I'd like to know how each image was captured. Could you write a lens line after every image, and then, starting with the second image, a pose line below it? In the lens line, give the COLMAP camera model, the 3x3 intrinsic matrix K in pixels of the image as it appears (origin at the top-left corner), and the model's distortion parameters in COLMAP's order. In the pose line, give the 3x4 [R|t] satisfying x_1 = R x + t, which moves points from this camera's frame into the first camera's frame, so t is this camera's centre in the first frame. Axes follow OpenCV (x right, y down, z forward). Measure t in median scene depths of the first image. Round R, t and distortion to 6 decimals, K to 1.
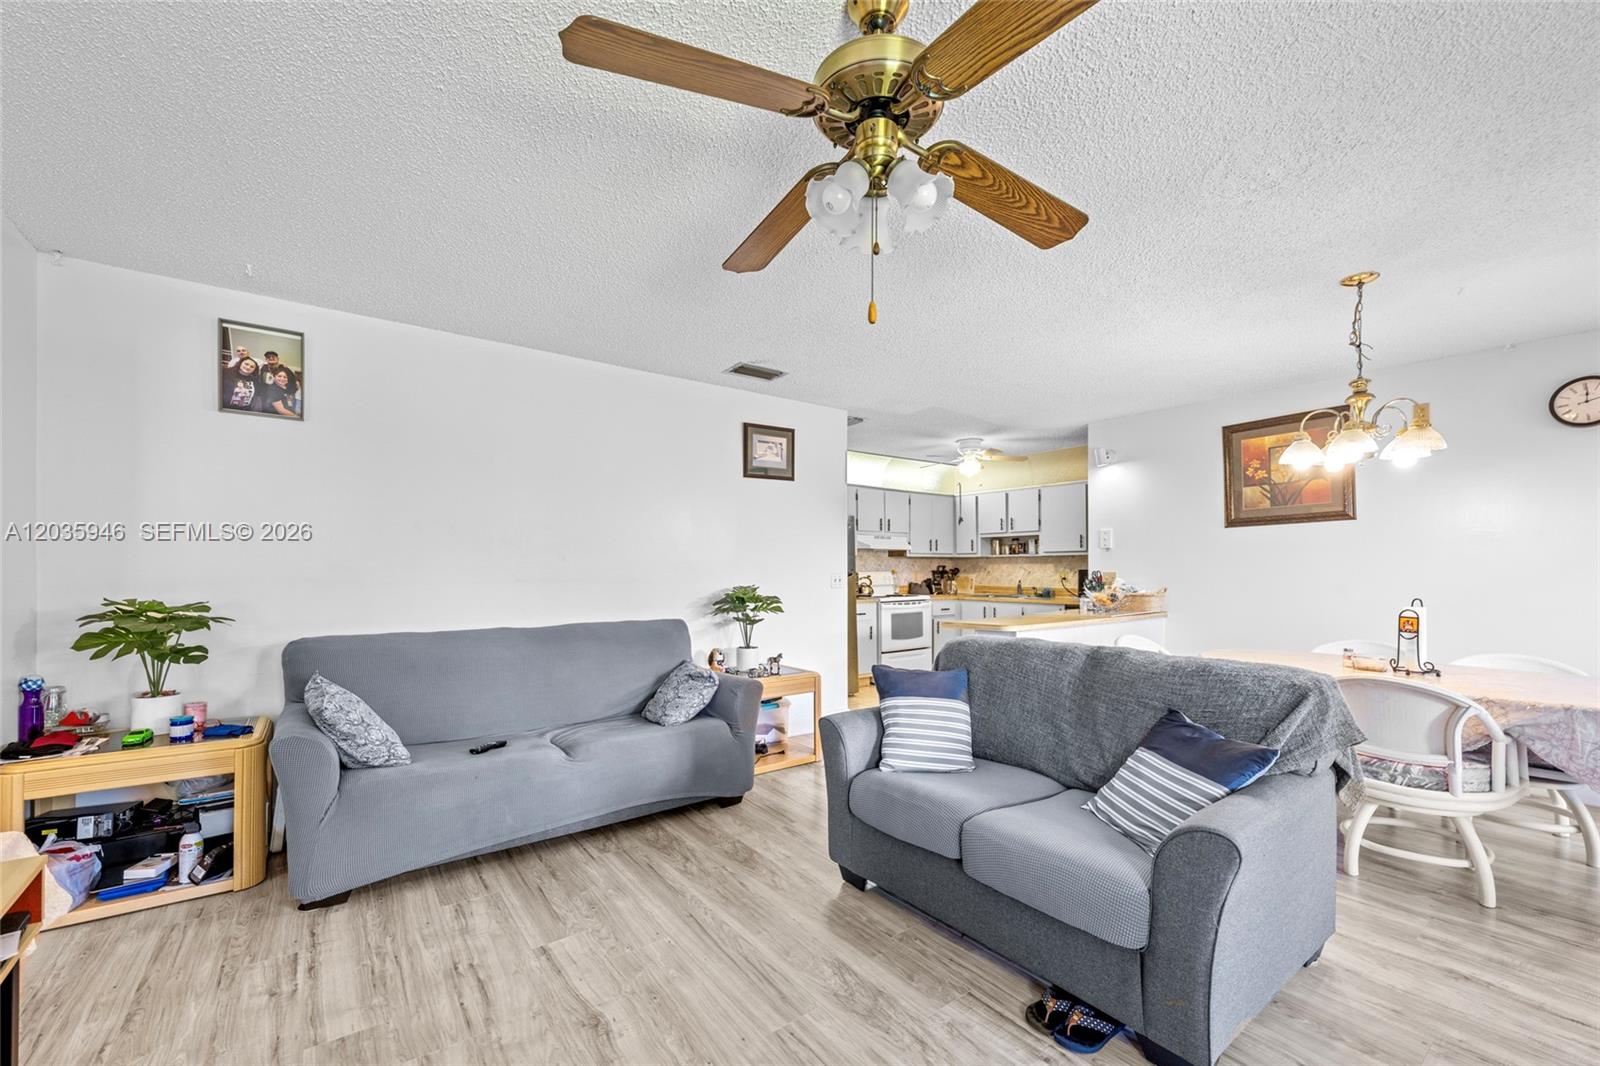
lens RADIAL K [[651.9, 0, 787.1], [0, 651.9, 563.6], [0, 0, 1]] dist [0.001246, 0.000311]
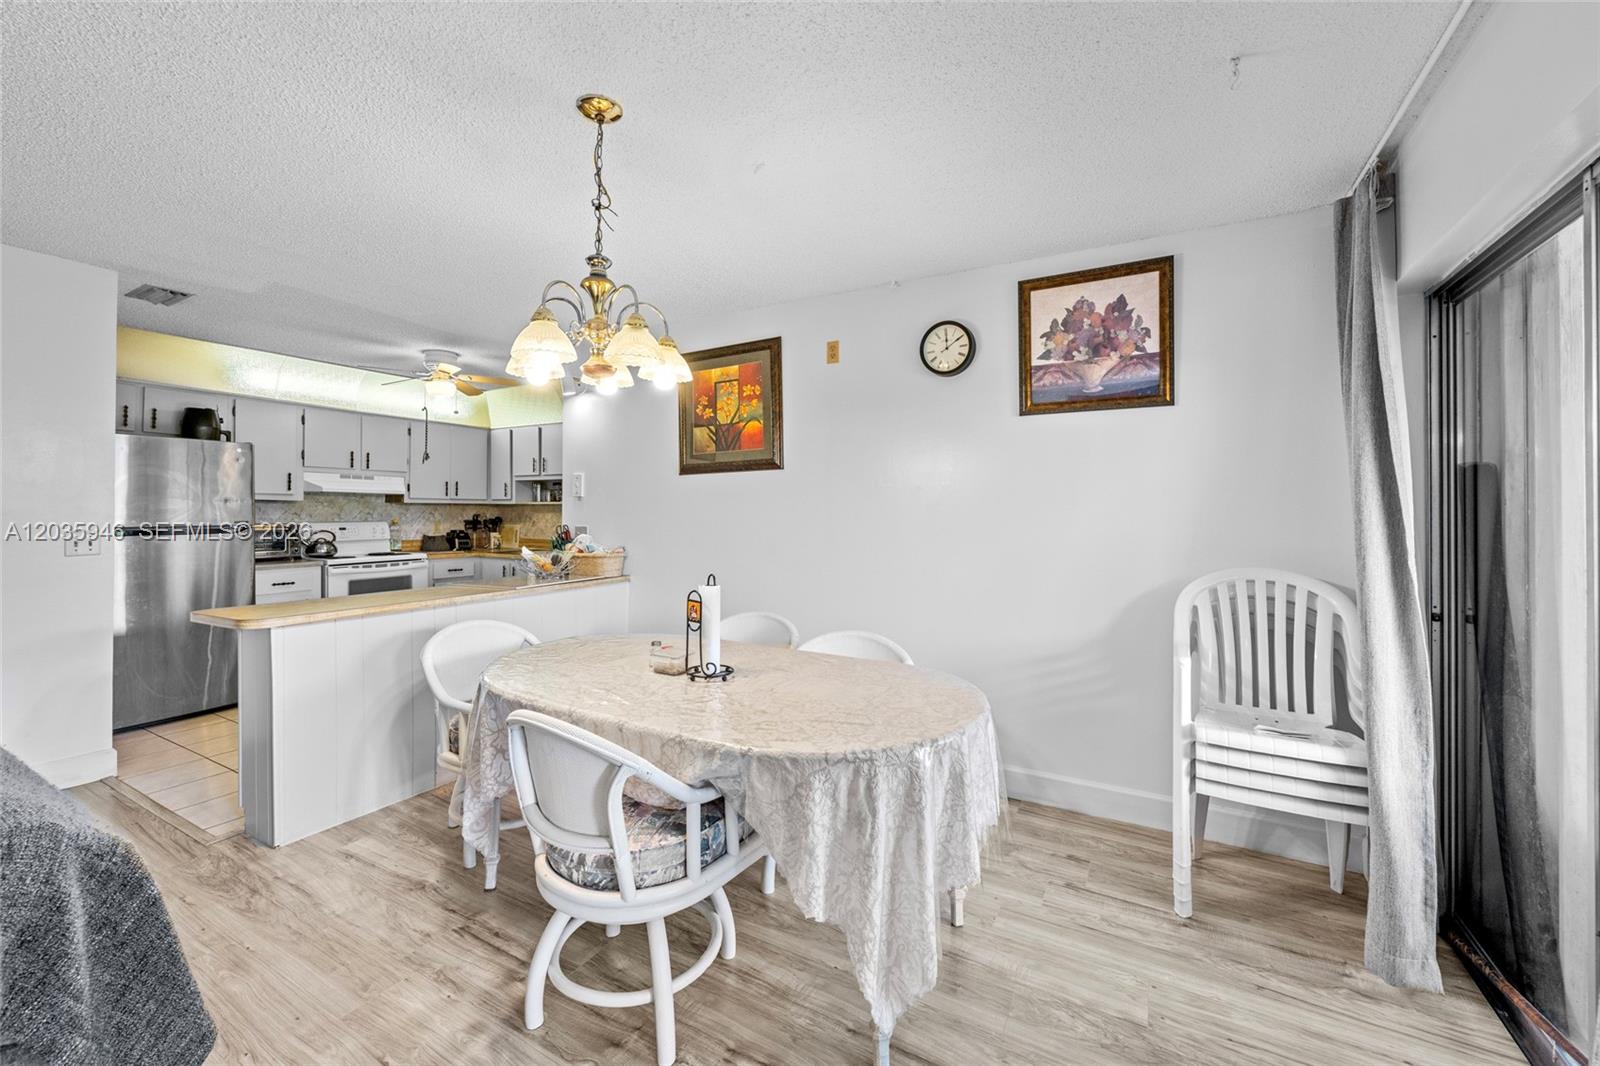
lens RADIAL K [[634.2, 0, 802.4], [0, 634.2, 512.6], [0, 0, 1]] dist [0.000201, -0.000071]
pose [[0.906808, 0.002814, 0.421535, 0.308962], [-0.007041, 0.999939, 0.008470, -0.009558], [-0.421486, -0.010649, 0.906772, 0.124725]]
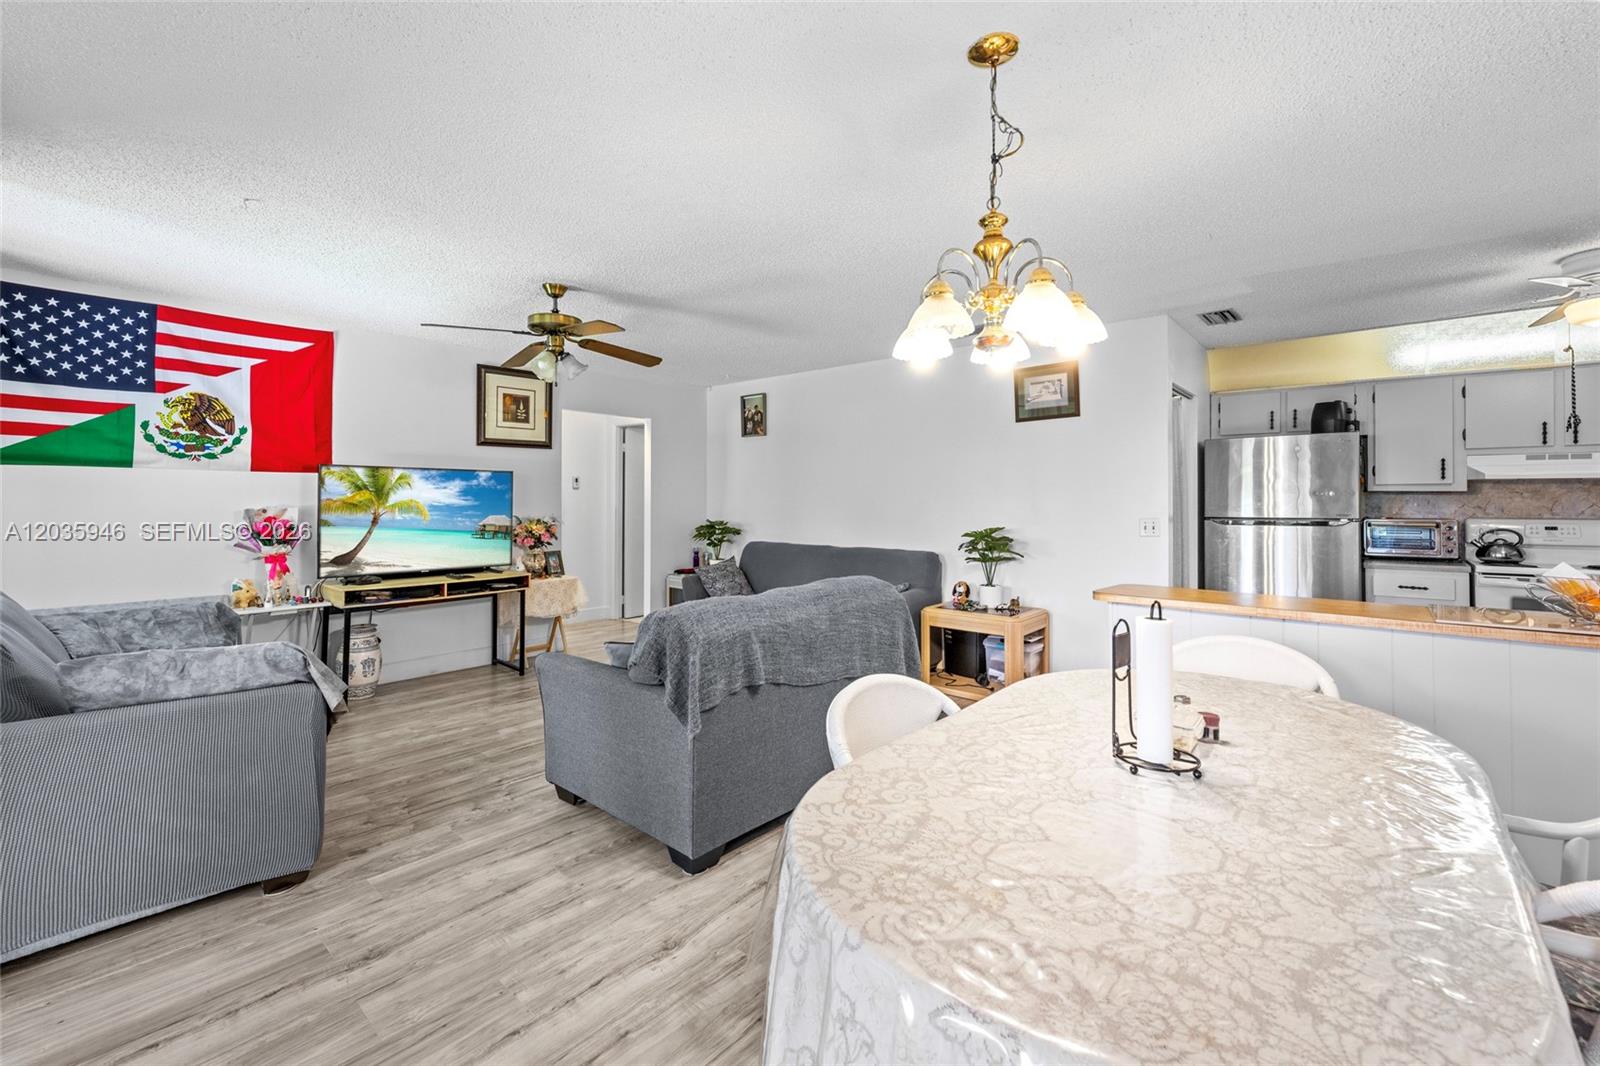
lens RADIAL K [[654.8, 0, 768.3], [0, 654.8, 489.3], [0, 0, 1]] dist [-0.008774, 0.000208]
pose [[0.195972, -0.017774, -0.980448, 0.550337], [0.001852, 0.999841, -0.017755, -0.005398], [0.980608, 0.001664, 0.195974, 0.261816]]
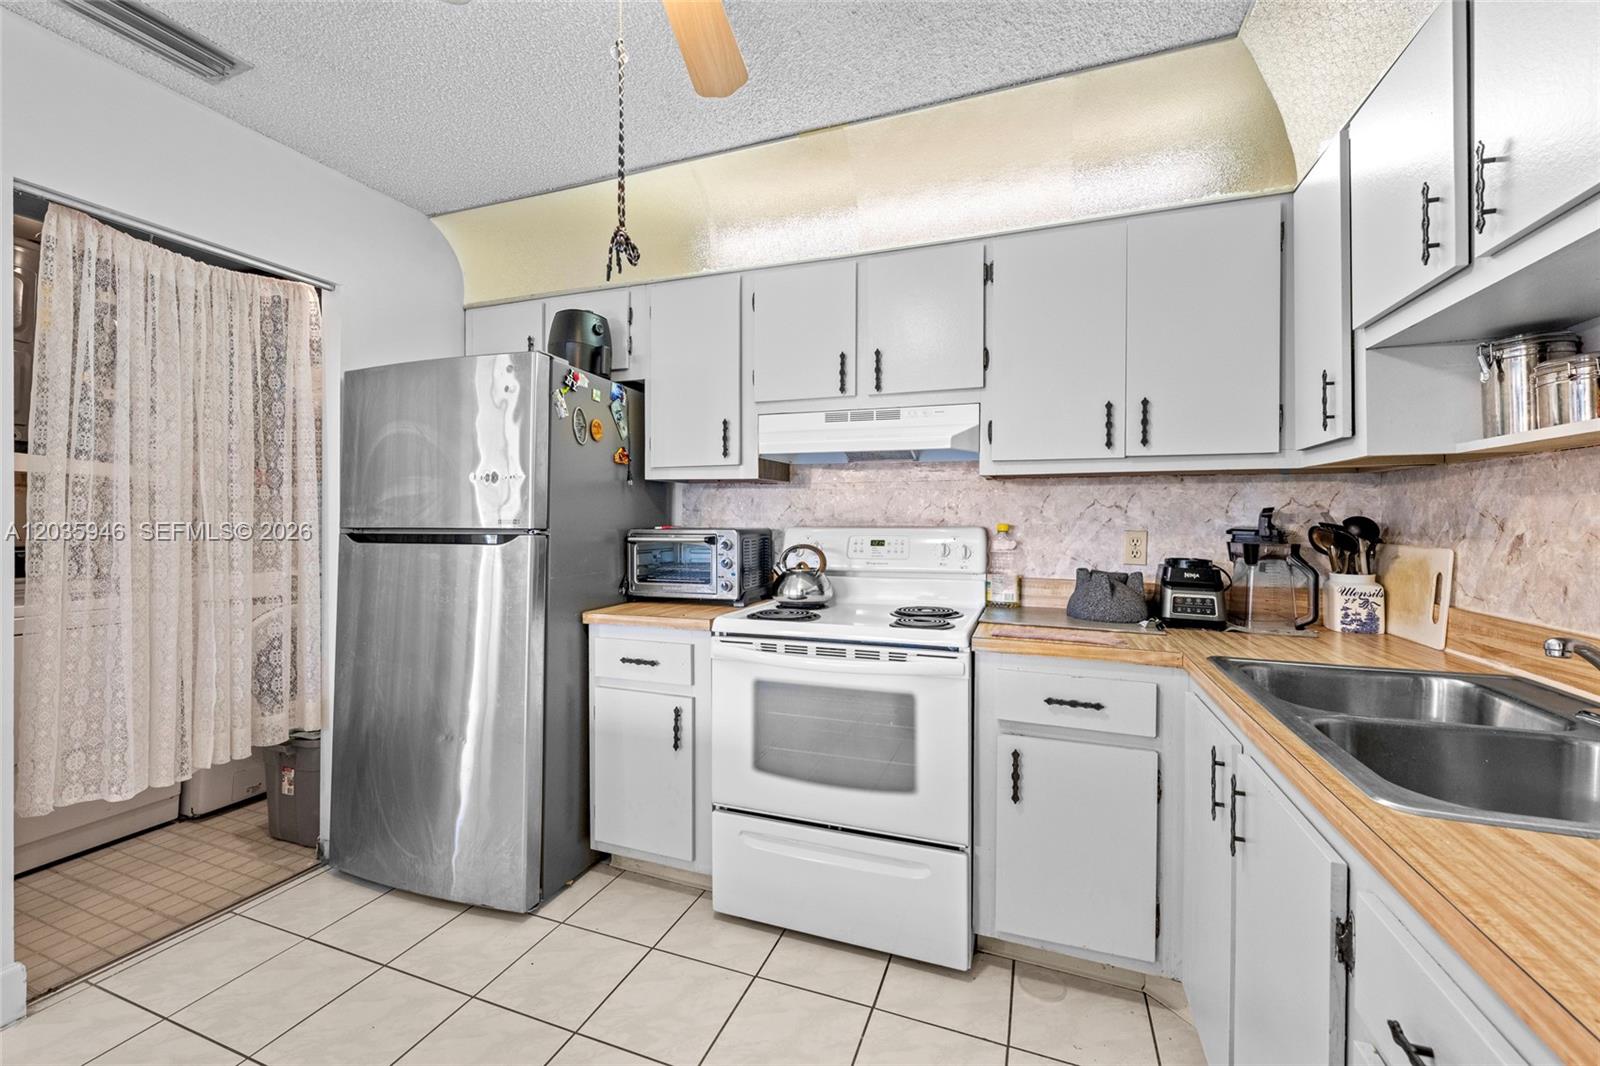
lens RADIAL K [[634.2, 0, 802.4], [0, 634.2, 512.6], [0, 0, 1]] dist [0.000201, -0.000071]
pose [[0.553803, -0.008396, -0.832605, 0.382604], [0.004375, 0.999965, -0.007173, 0.006469], [0.832636, 0.000330, 0.553820, 0.827741]]
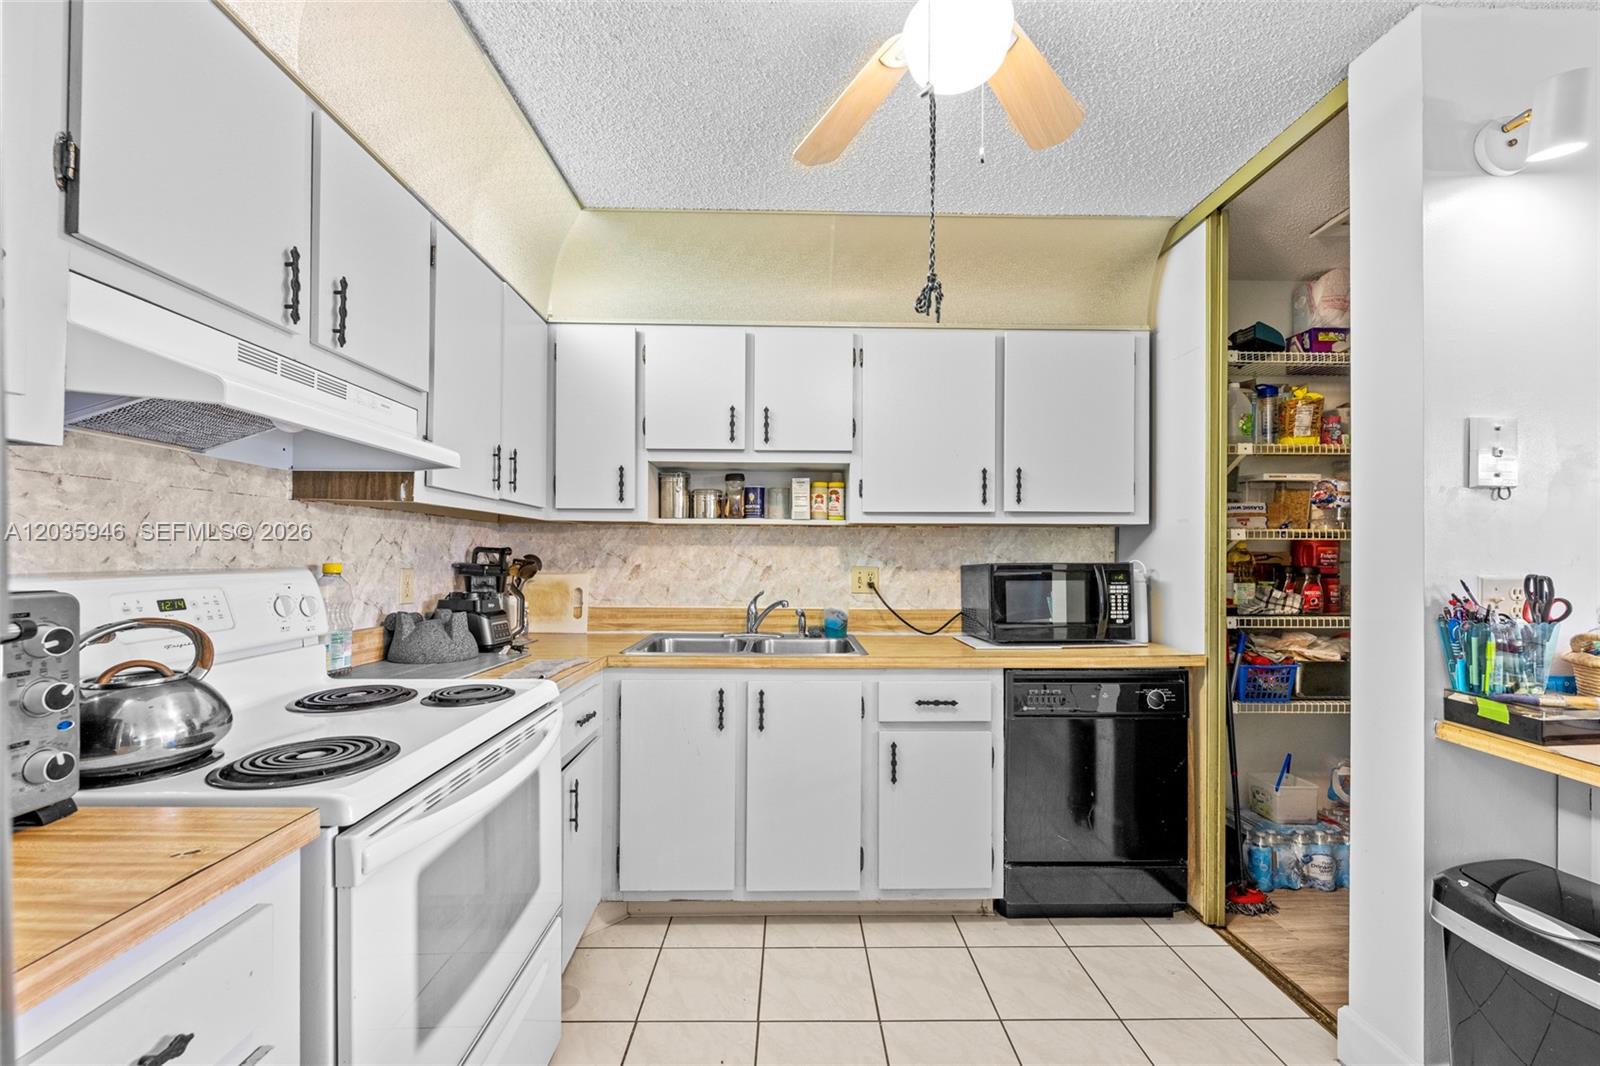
lens RADIAL K [[641.1, 0, 803.2], [0, 641.1, 555.2], [0, 0, 1]] dist [-0.000009, -0.000014]
pose [[0.573077, 0.003983, 0.819492, 0.087836], [-0.010063, 0.999947, 0.002177, 0.005186], [-0.819439, -0.009494, 0.573087, 0.809980]]
